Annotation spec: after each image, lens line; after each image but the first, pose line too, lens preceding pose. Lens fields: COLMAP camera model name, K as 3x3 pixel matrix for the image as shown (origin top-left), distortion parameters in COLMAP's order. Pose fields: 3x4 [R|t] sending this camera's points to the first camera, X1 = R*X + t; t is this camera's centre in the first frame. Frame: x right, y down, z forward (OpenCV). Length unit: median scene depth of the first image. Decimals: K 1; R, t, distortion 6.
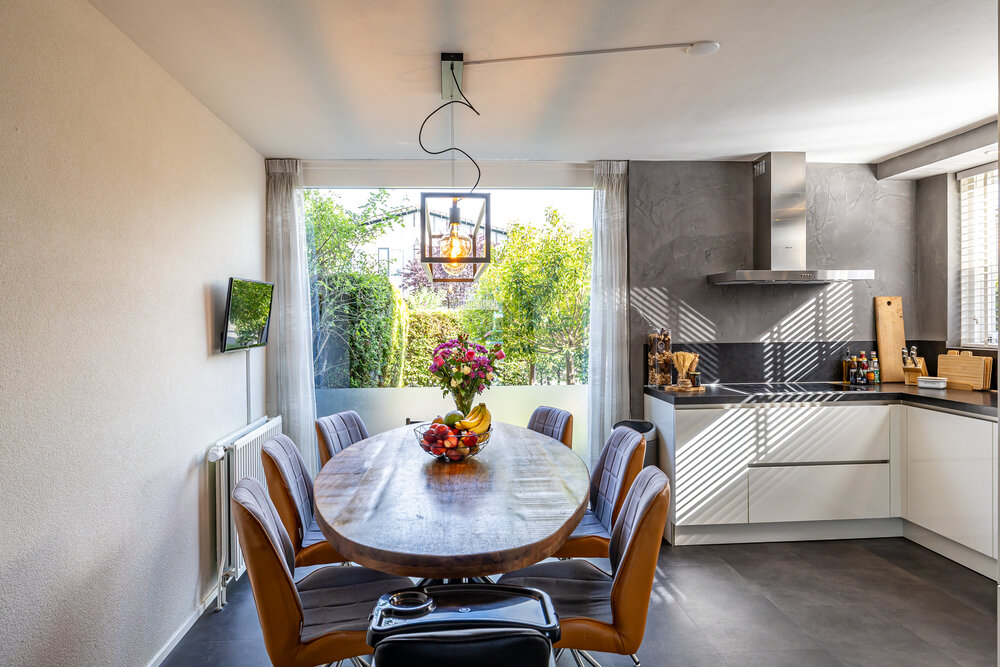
lens RADIAL K [[633.0, 0, 498.0], [0, 633.0, 334.6], [0, 0, 1]] dist [0.001382, -0.000400]
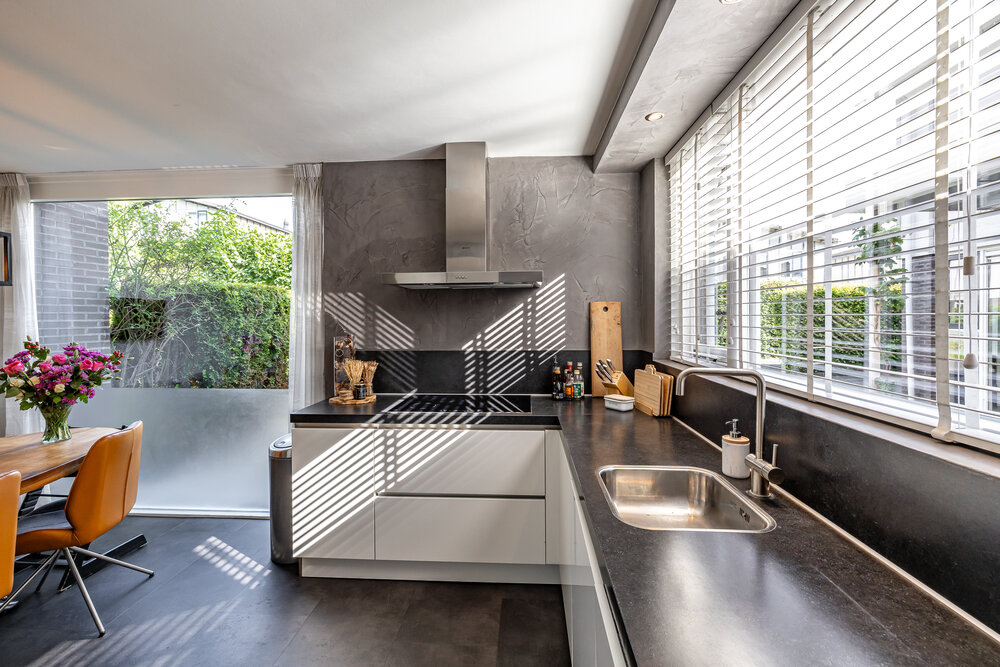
lens RADIAL K [[434.5, 0, 500.4], [0, 434.5, 325.7], [0, 0, 1]] dist [-0.000033, 0.000249]
pose [[0.989889, 0.006464, -0.141694, 0.567311], [-0.007357, 0.999956, -0.005779, -0.021451], [0.141650, 0.006763, 0.989894, 0.371763]]
